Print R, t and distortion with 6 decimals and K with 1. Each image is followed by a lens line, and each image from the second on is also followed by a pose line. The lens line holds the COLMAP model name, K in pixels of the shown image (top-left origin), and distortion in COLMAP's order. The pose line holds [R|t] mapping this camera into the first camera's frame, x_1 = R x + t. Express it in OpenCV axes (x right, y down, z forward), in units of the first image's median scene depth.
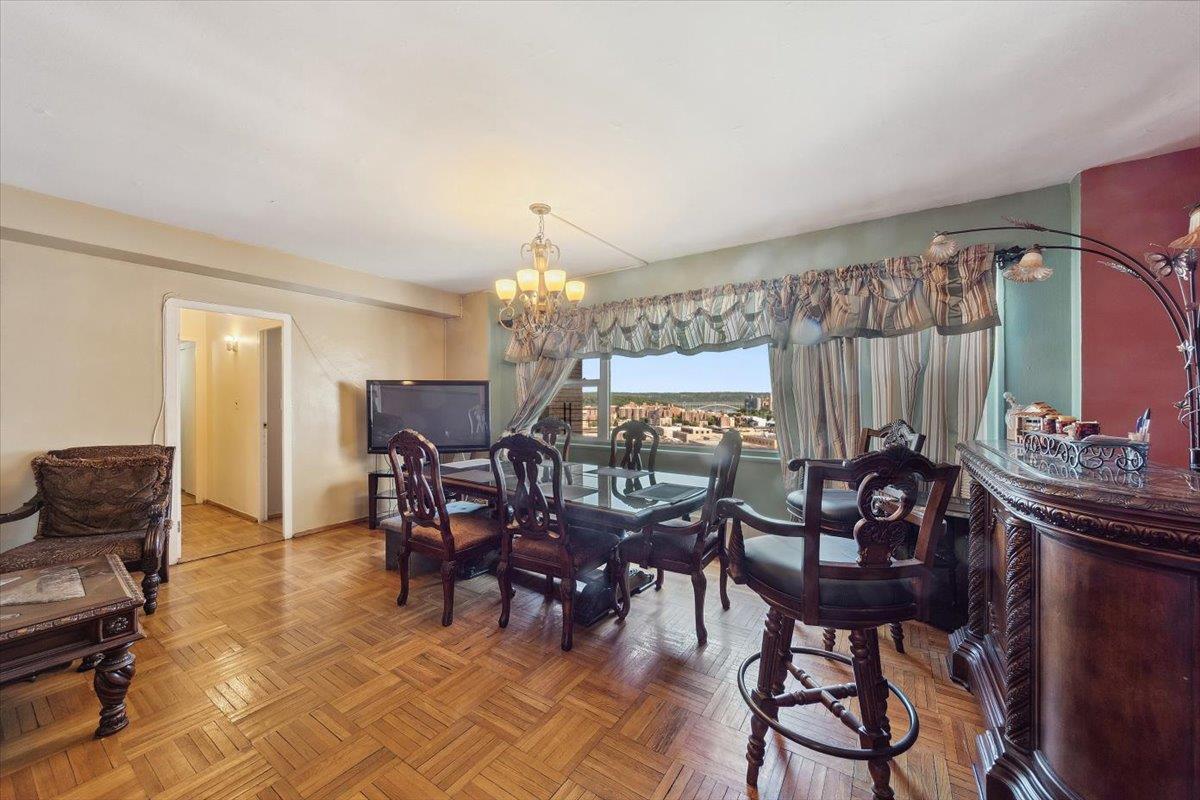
lens RADIAL K [[462.9, 0, 530.8], [0, 462.9, 393.9], [0, 0, 1]] dist [-0.000502, -0.000432]
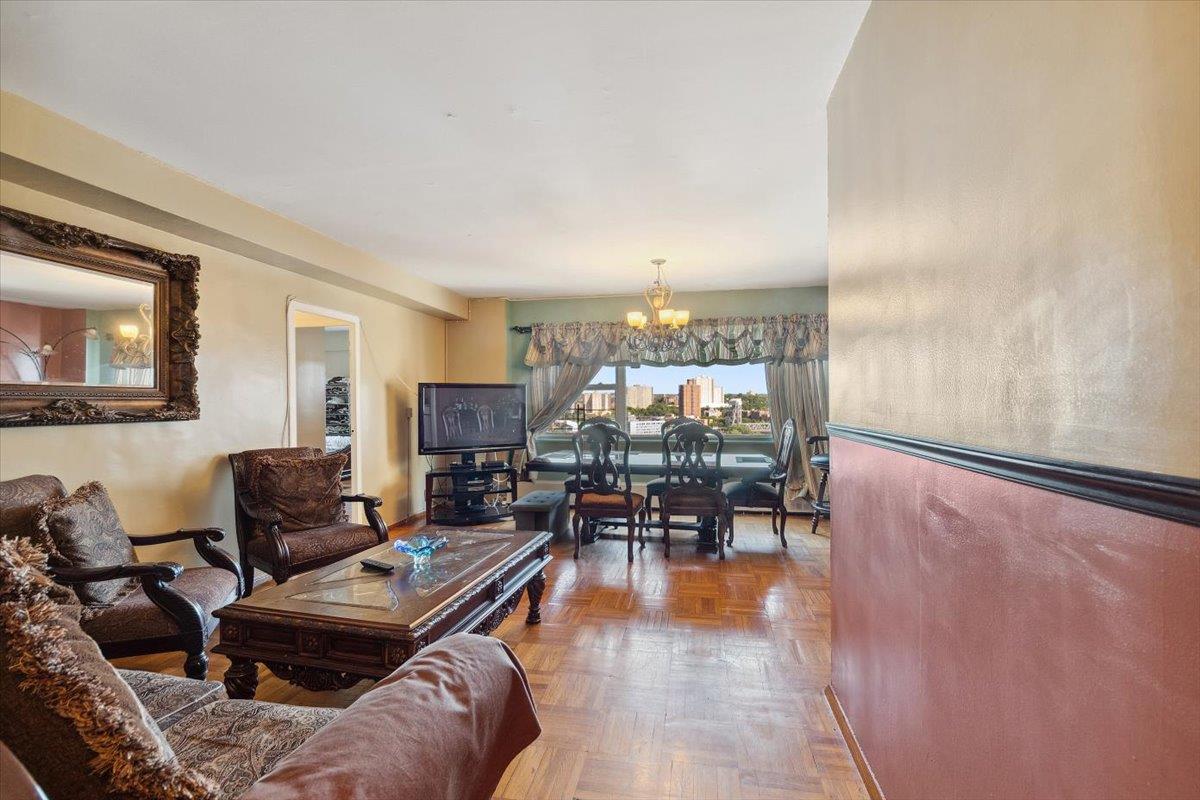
lens RADIAL K [[596.2, 0, 522.6], [0, 596.2, 387.6], [0, 0, 1]] dist [-0.005892, -0.000704]
pose [[0.924982, 0.004027, 0.379988, -0.843539], [0.000464, 0.999931, -0.011726, -0.005505], [-0.380009, 0.011022, 0.924917, -0.393938]]
